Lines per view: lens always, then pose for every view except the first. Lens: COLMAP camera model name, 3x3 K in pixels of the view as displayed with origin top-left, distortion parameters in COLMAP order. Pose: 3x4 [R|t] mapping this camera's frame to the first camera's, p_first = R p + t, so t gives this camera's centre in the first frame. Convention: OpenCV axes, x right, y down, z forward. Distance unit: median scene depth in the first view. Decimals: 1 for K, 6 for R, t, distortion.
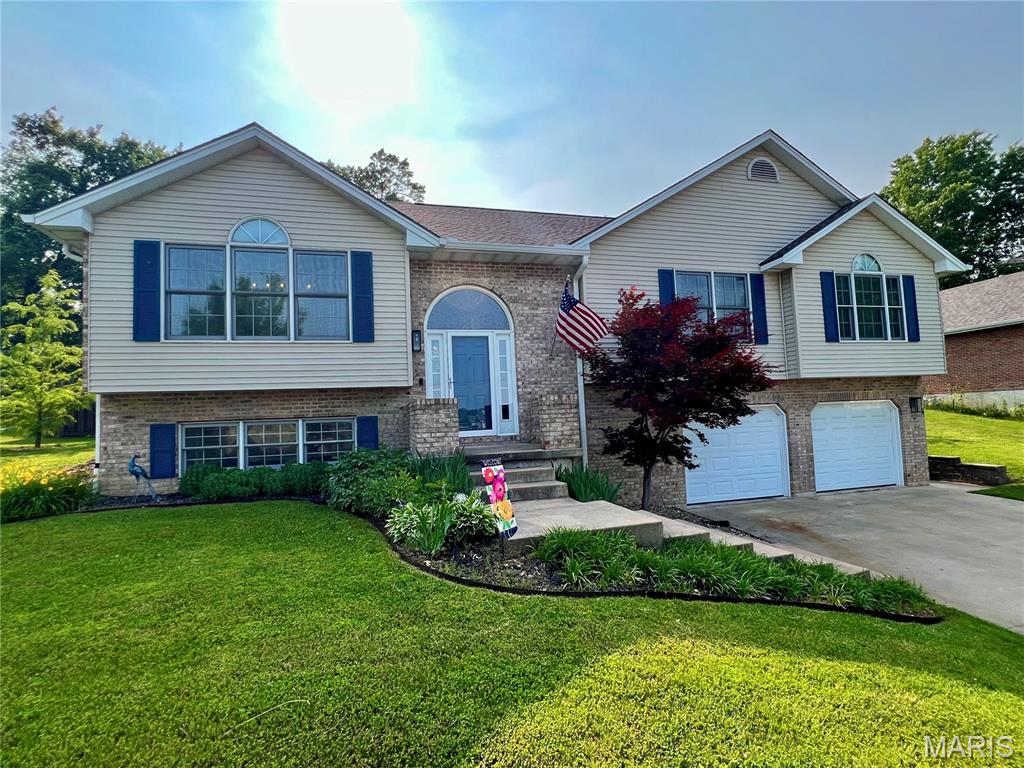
lens RADIAL K [[490.4, 0, 512.0], [0, 490.4, 384.0], [0, 0, 1]] dist [-0.001785, -0.000041]
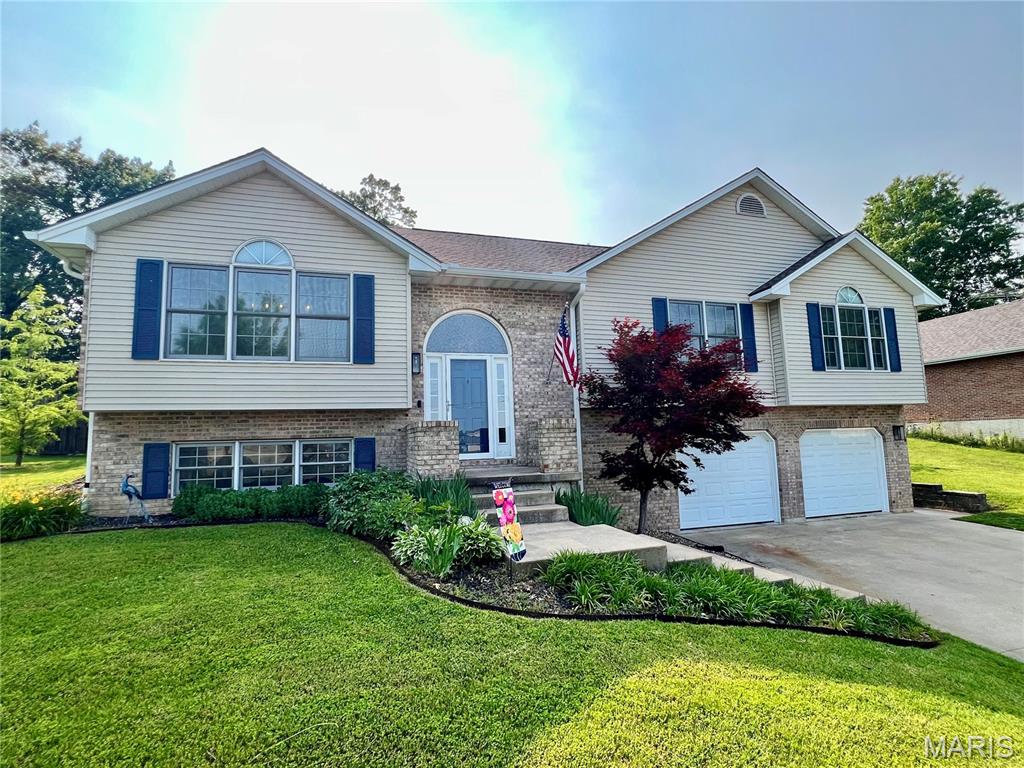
lens RADIAL K [[490.4, 0, 512.0], [0, 490.4, 384.0], [0, 0, 1]] dist [-0.001785, -0.000041]
pose [[0.999434, 0.014921, 0.030134, -0.031305], [-0.013463, 0.998756, -0.048012, 0.000313], [-0.030813, 0.047579, 0.998392, -0.011444]]
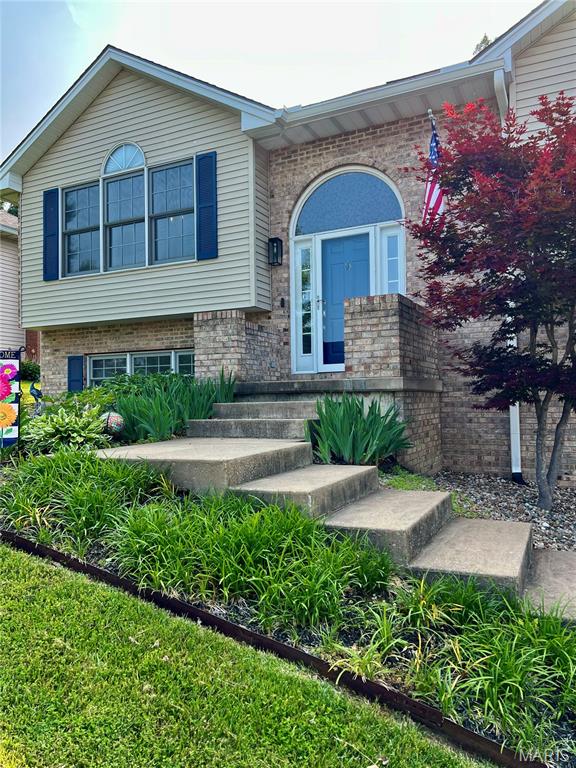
lens RADIAL K [[578.9, 0, 288.0], [0, 578.9, 384.0], [0, 0, 1]] dist [0.065942, -0.084572]
pose [[0.750306, 0.008861, -0.661031, 0.533231], [0.029376, 0.998476, 0.046728, 0.099954], [0.660437, -0.054479, 0.748902, 0.334405]]
